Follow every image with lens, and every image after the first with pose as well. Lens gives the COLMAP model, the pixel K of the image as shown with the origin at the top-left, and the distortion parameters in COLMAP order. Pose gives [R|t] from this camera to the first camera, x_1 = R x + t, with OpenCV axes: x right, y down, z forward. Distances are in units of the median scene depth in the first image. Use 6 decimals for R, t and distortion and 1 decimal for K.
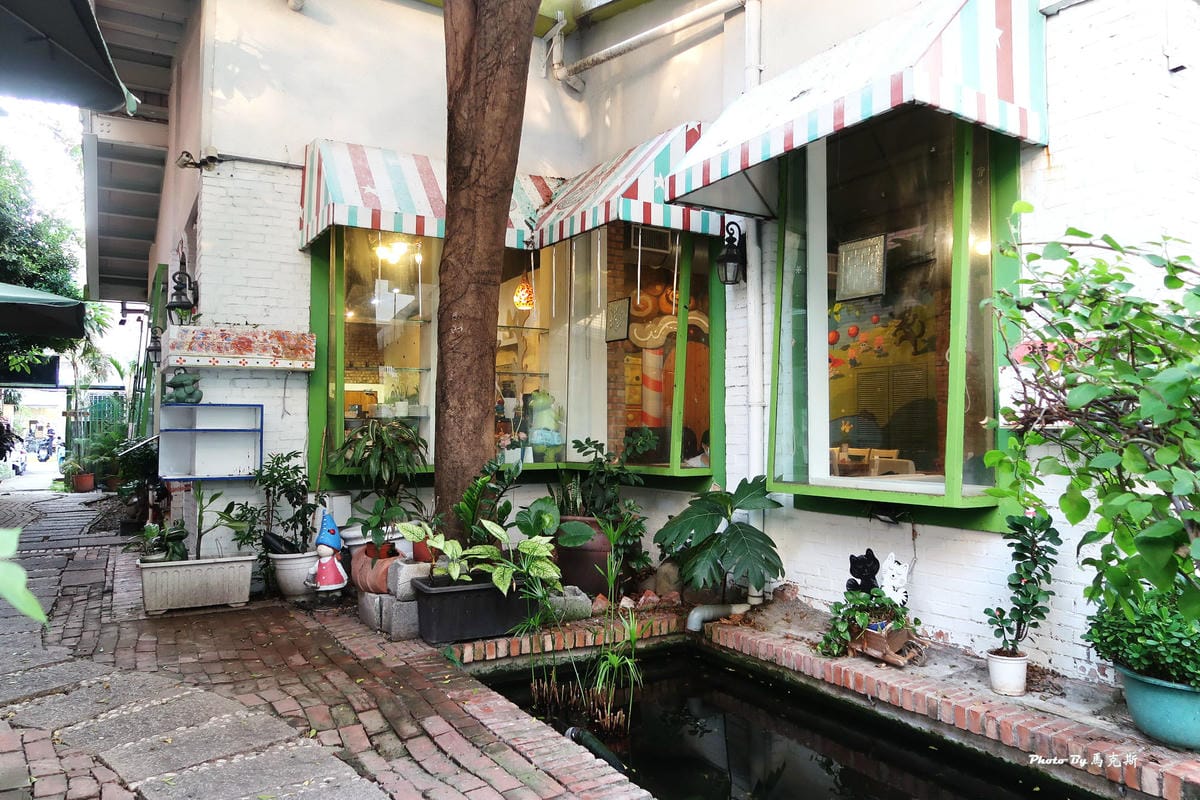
lens RADIAL K [[841.4, 0, 596.3], [0, 841.4, 393.7], [0, 0, 1]] dist [-0.014417, 0.000903]
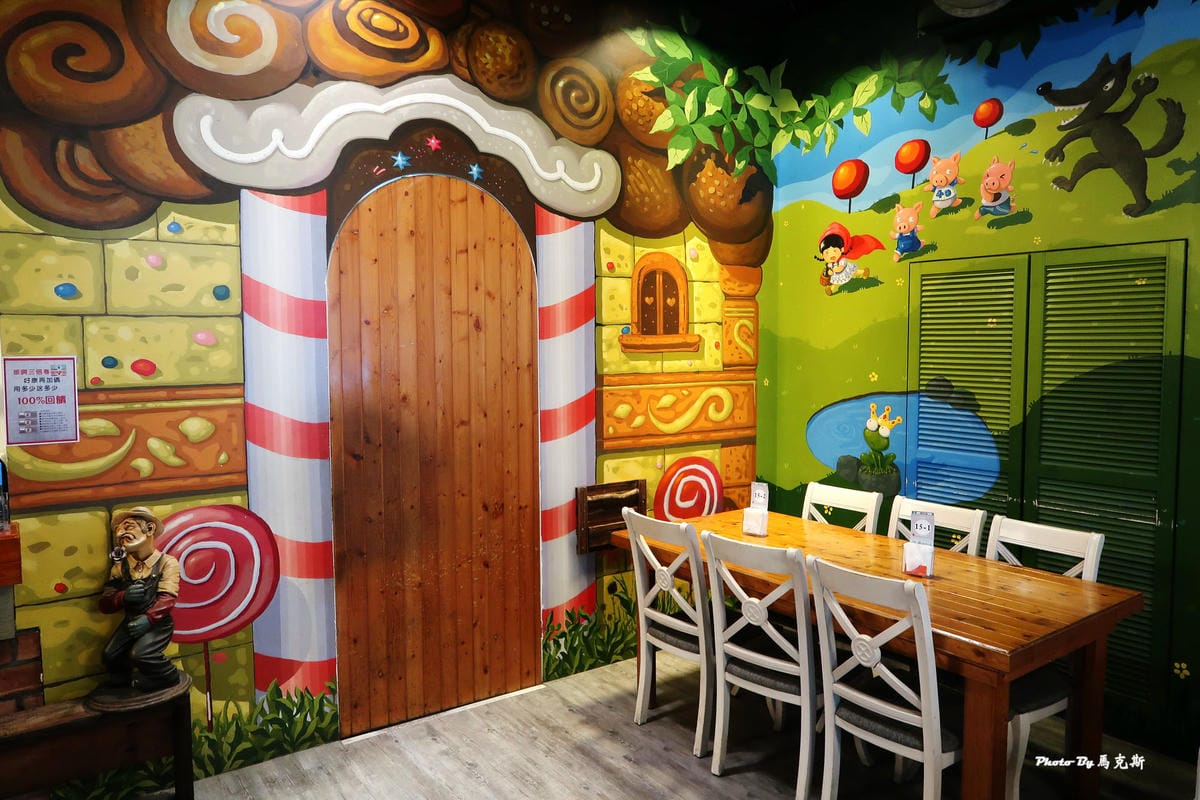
lens RADIAL K [[841.4, 0, 596.3], [0, 841.4, 393.7], [0, 0, 1]] dist [-0.014417, 0.000903]
pose [[0.995859, -0.015675, 0.089552, 0.160379], [0.006047, 0.994264, 0.106786, -0.014707], [-0.090712, -0.105802, 0.990241, 0.746852]]
